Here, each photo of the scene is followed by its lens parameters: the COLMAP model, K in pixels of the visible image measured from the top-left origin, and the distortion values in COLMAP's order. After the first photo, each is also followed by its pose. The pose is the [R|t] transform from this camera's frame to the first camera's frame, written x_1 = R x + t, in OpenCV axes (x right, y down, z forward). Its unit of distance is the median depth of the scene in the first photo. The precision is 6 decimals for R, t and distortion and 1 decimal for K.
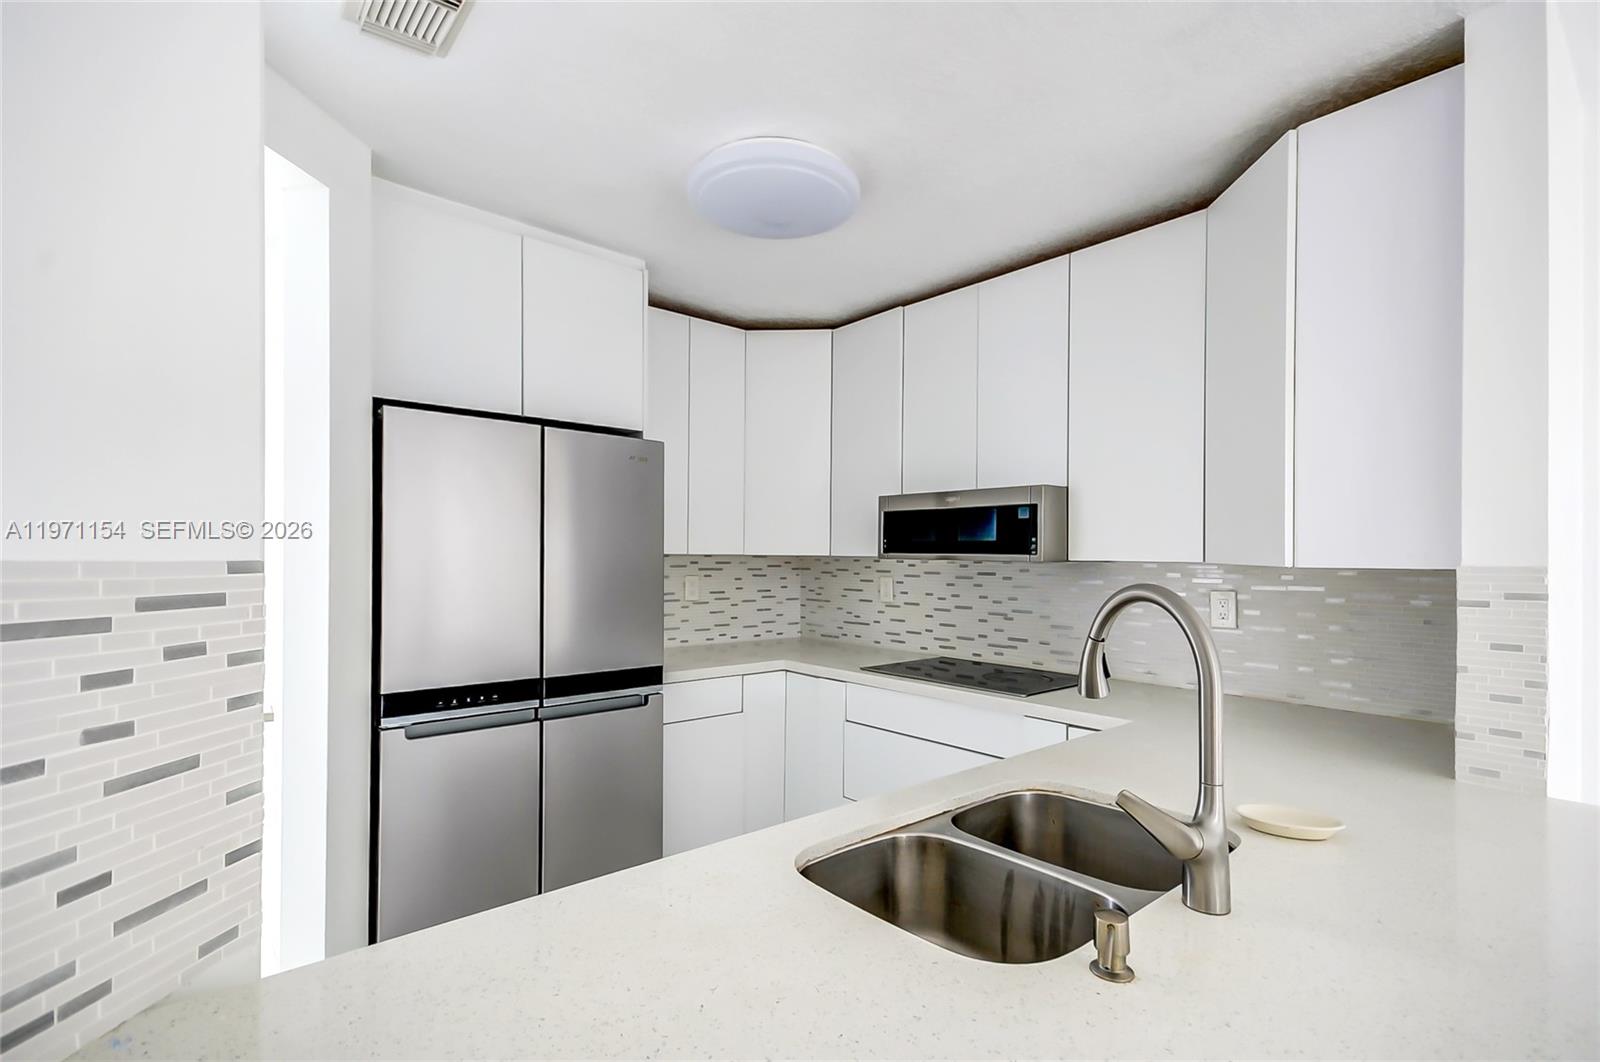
lens RADIAL K [[728.0, 0, 808.1], [0, 728.0, 536.4], [0, 0, 1]] dist [0.002329, 0.000146]
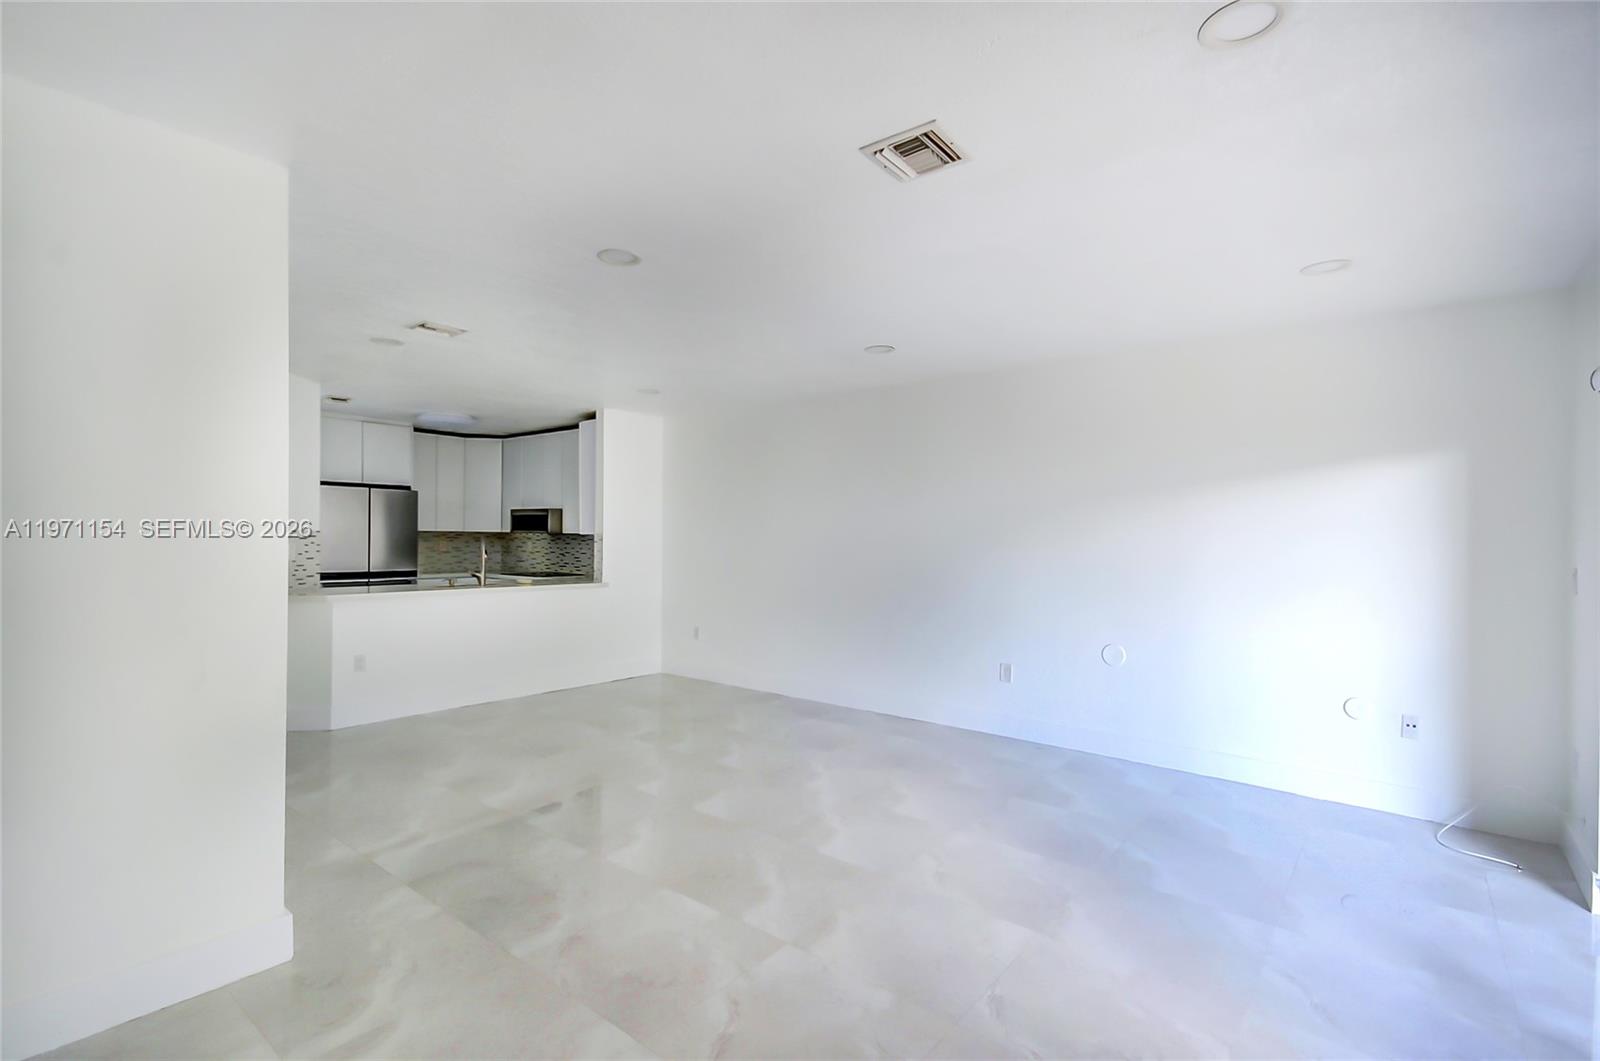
lens RADIAL K [[728.0, 0, 808.1], [0, 728.0, 535.9], [0, 0, 1]] dist [0.002329, 0.000146]
pose [[0.985299, 0.001045, 0.170838, 0.723254], [-0.005828, 0.999605, 0.027496, -0.038533], [-0.170742, -0.028087, 0.984915, -1.820702]]
